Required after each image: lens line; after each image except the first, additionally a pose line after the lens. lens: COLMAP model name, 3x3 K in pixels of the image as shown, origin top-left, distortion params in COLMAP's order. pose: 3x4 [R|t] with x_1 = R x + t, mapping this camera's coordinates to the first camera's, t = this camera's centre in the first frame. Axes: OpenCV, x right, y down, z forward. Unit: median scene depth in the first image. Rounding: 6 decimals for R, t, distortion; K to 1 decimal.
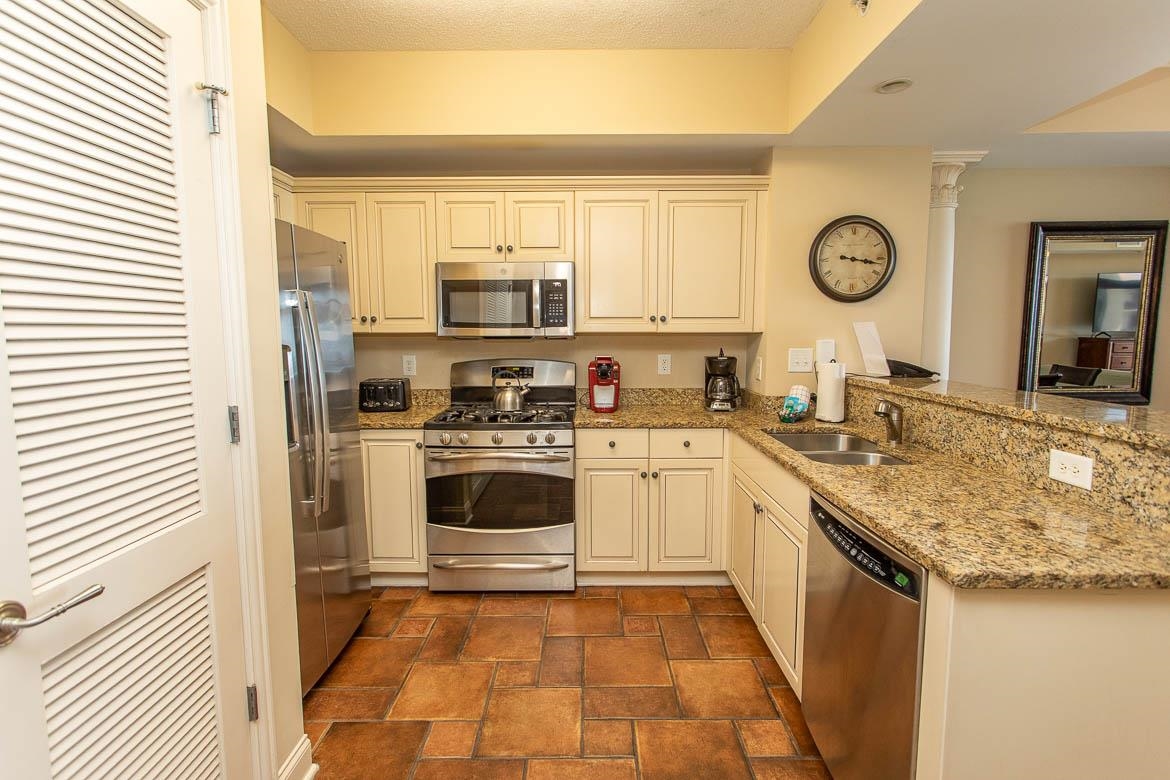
lens RADIAL K [[548.7, 0, 585.1], [0, 548.7, 390.8], [0, 0, 1]] dist [-0.001645, 0.000846]
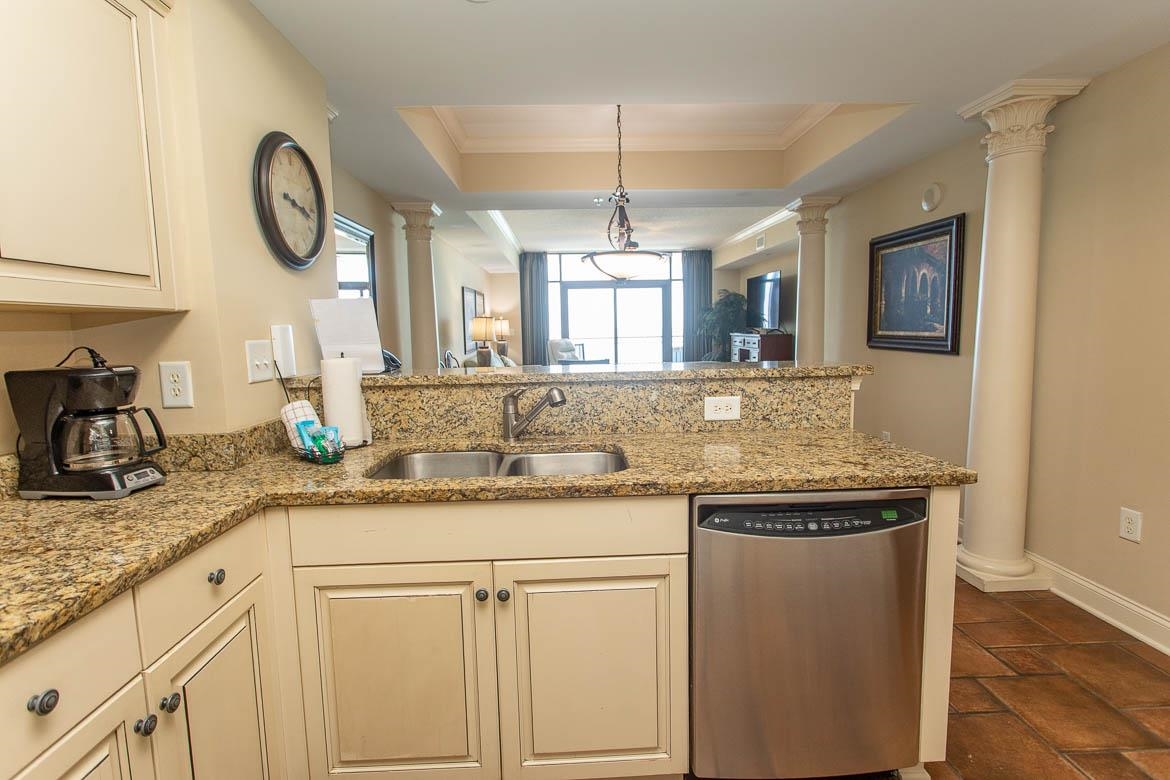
lens RADIAL K [[548.7, 0, 584.9], [0, 548.7, 387.7], [0, 0, 1]] dist [-0.001645, 0.000846]
pose [[-0.042090, -0.104423, 0.993642, -0.211079], [0.130413, 0.985440, 0.109086, -0.049100], [-0.990566, 0.134175, -0.027859, 0.725570]]
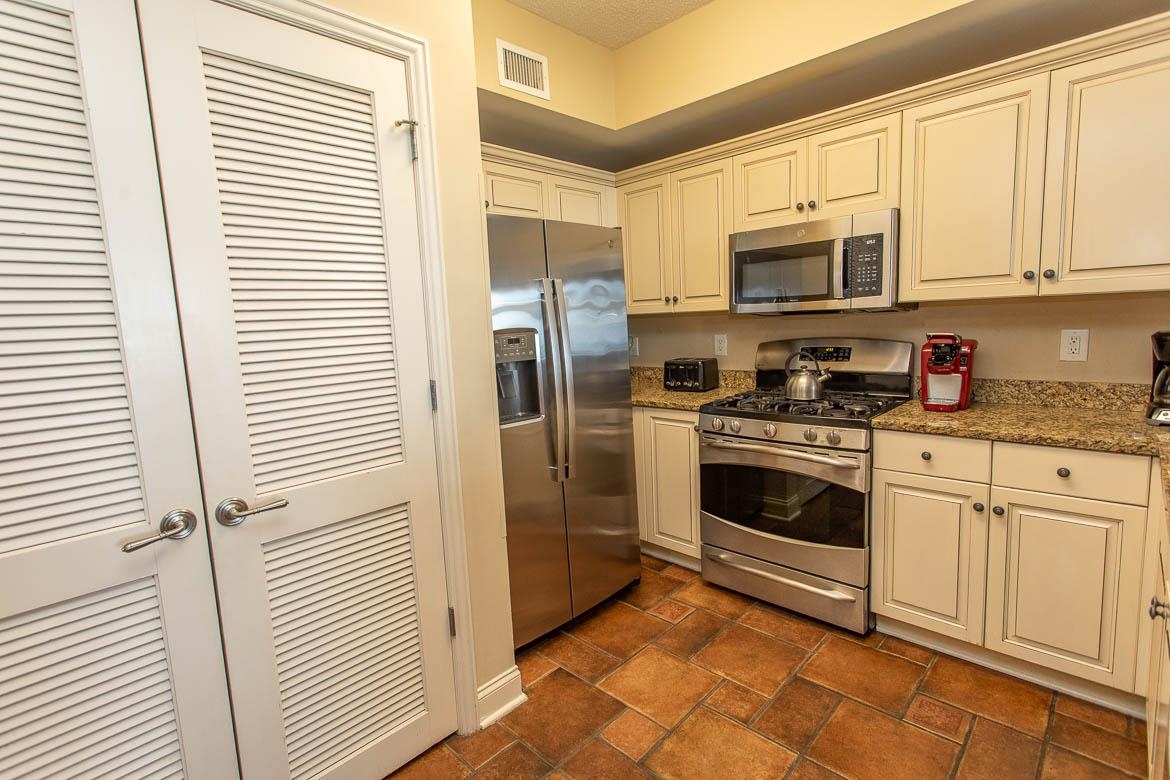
lens RADIAL K [[548.7, 0, 579.1], [0, 548.7, 390.3], [0, 0, 1]] dist [-0.001645, 0.000846]
pose [[0.716251, 0.060765, -0.695192, 0.218092], [-0.032650, 0.998029, 0.053597, -0.012736], [0.697079, -0.015691, 0.716823, 0.166604]]
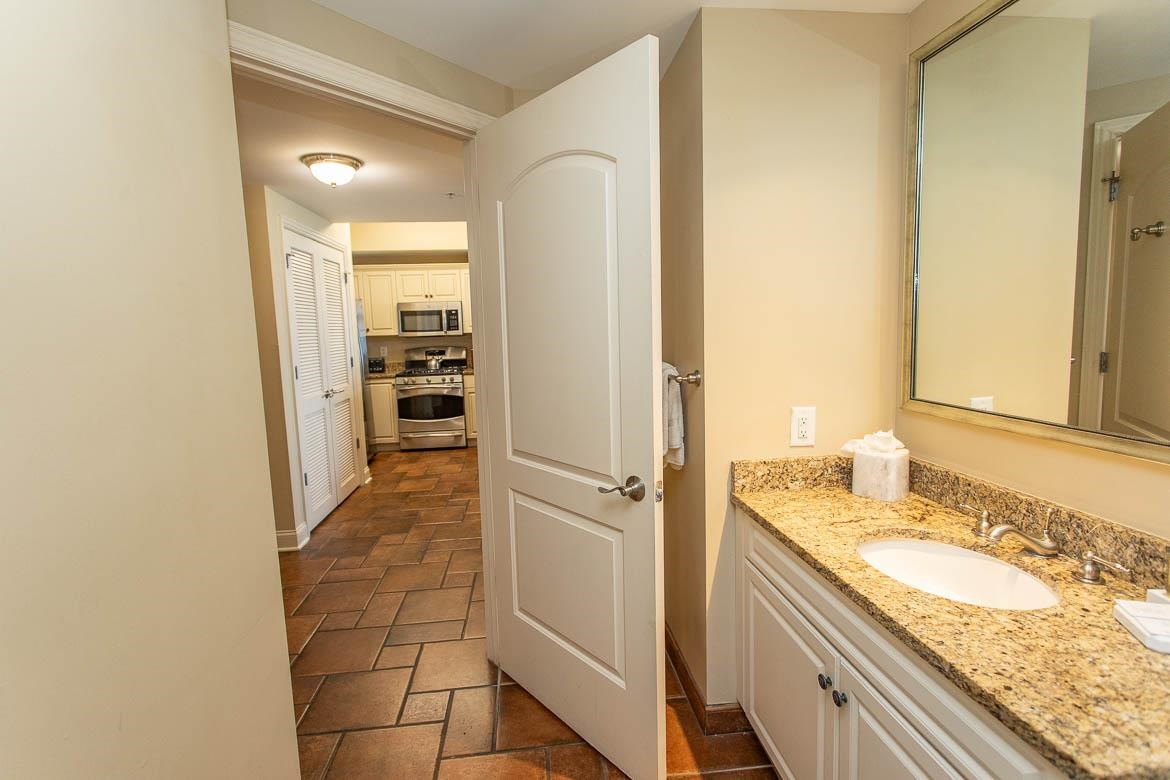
lens RADIAL K [[548.7, 0, 582.5], [0, 548.7, 388.2], [0, 0, 1]] dist [-0.001645, 0.000846]
pose [[0.993231, -0.039766, 0.109136, 0.227665], [0.039481, 0.999209, 0.004765, 0.134440], [-0.109239, -0.000424, 0.994015, -1.353803]]
